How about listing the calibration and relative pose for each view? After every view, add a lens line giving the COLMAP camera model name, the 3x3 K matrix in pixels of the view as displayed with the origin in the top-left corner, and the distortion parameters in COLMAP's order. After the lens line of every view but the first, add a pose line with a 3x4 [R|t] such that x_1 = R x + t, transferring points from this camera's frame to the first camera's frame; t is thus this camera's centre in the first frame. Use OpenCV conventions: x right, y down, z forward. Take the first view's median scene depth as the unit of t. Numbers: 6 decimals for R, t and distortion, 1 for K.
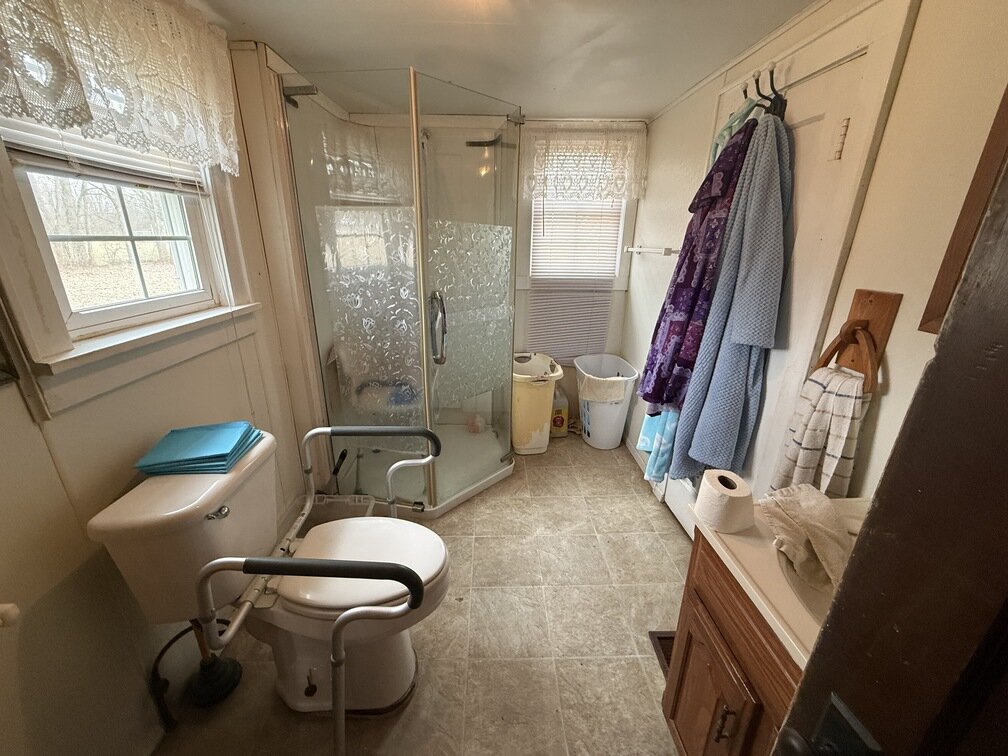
lens RADIAL K [[398.7, 0, 500.4], [0, 398.7, 375.1], [0, 0, 1]] dist [-0.001401, -0.000100]
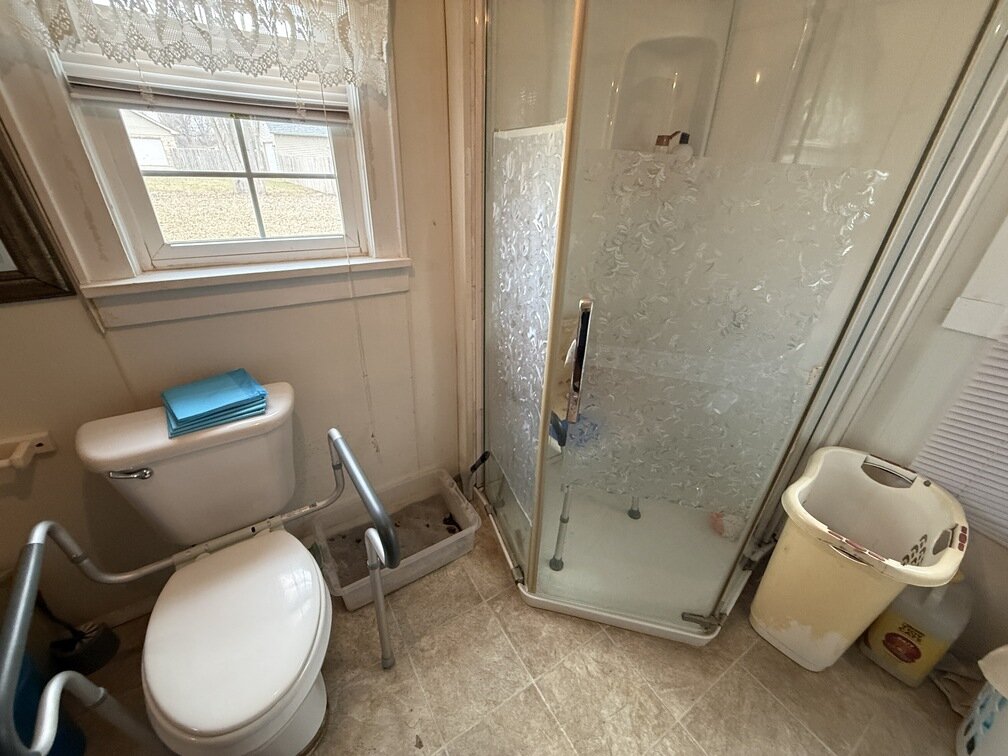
lens RADIAL K [[398.7, 0, 503.4], [0, 398.7, 375.3], [0, 0, 1]] dist [-0.001401, -0.000100]
pose [[0.510202, 0.407385, -0.757450, 0.309944], [-0.307798, 0.908858, 0.281492, -0.329412], [0.803090, 0.089524, 0.589093, 0.875693]]
